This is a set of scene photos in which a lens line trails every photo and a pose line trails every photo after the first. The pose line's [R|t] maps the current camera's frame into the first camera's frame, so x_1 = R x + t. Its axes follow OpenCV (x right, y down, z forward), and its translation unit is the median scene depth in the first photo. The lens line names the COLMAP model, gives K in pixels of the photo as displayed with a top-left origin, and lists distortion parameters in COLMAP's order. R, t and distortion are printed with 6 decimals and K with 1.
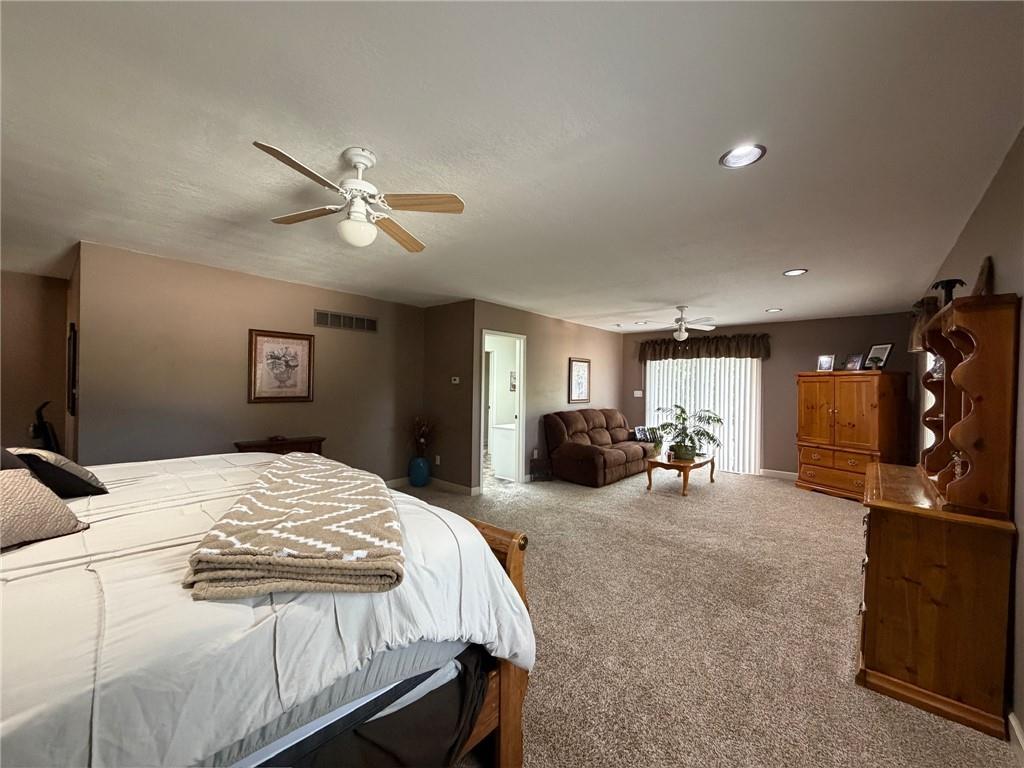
lens RADIAL K [[414.1, 0, 512.1], [0, 414.1, 384.8], [0, 0, 1]] dist [-0.002424, -0.000174]
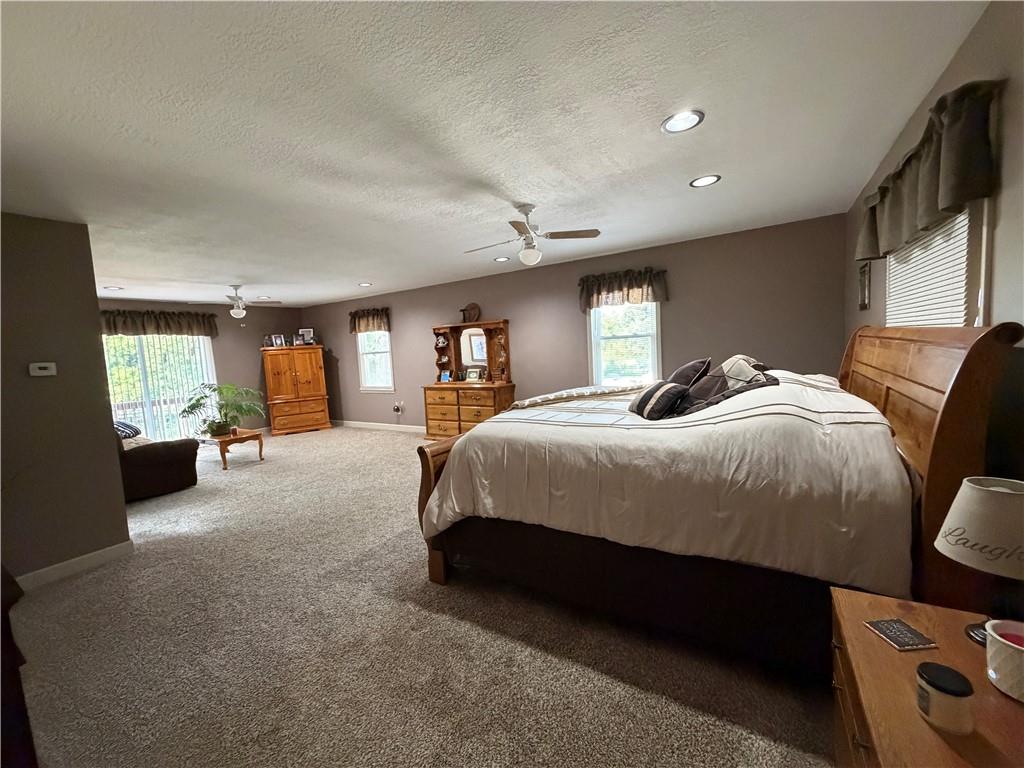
lens RADIAL K [[414.1, 0, 512.4], [0, 414.1, 383.9], [0, 0, 1]] dist [-0.002424, -0.000174]
pose [[-0.202530, -0.094158, 0.974739, -0.708685], [0.050342, 0.993050, 0.106387, -0.016520], [-0.977981, 0.070617, -0.196382, 0.499609]]
